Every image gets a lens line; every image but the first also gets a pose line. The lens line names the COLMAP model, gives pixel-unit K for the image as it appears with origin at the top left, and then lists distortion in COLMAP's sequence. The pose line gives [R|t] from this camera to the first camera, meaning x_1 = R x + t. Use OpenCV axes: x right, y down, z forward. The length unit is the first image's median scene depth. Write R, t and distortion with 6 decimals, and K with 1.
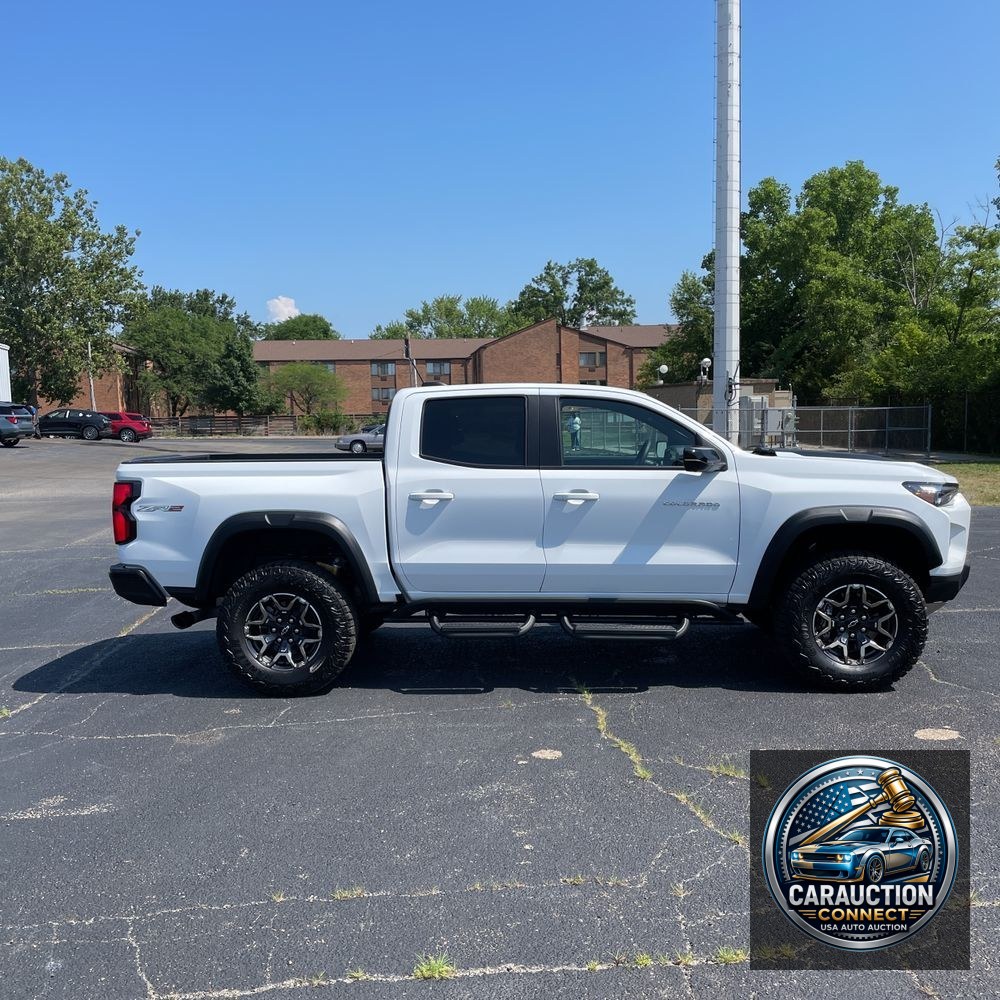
lens RADIAL K [[1014.2, 0, 488.5], [0, 1014.2, 505.7], [0, 0, 1]] dist [0.096584, -0.145425]
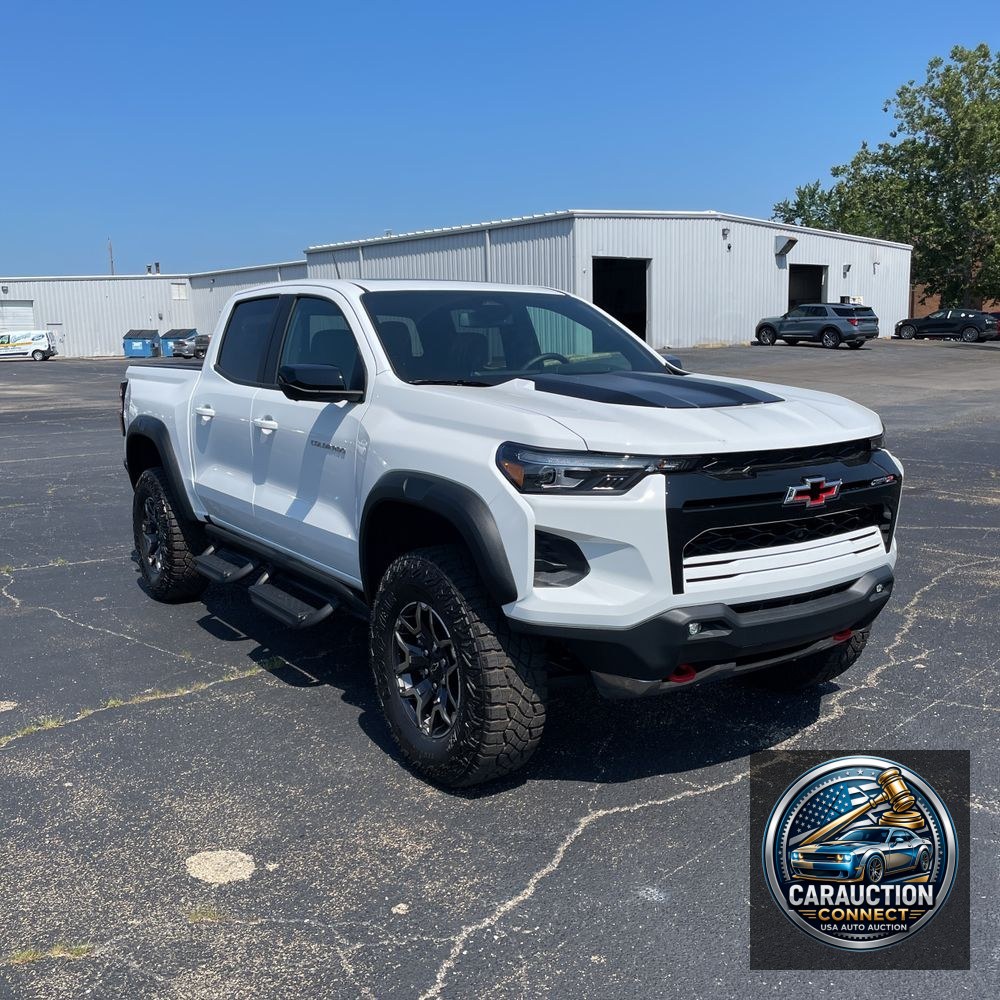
lens RADIAL K [[1008.0, 0, 505.0], [0, 1008.0, 498.9], [0, 0, 1]] dist [0.104696, -0.154931]
pose [[0.617685, 0.129937, -0.775617, 0.096660], [-0.059982, 0.991167, 0.118280, -0.006590], [0.784135, -0.026537, 0.620023, 0.077361]]
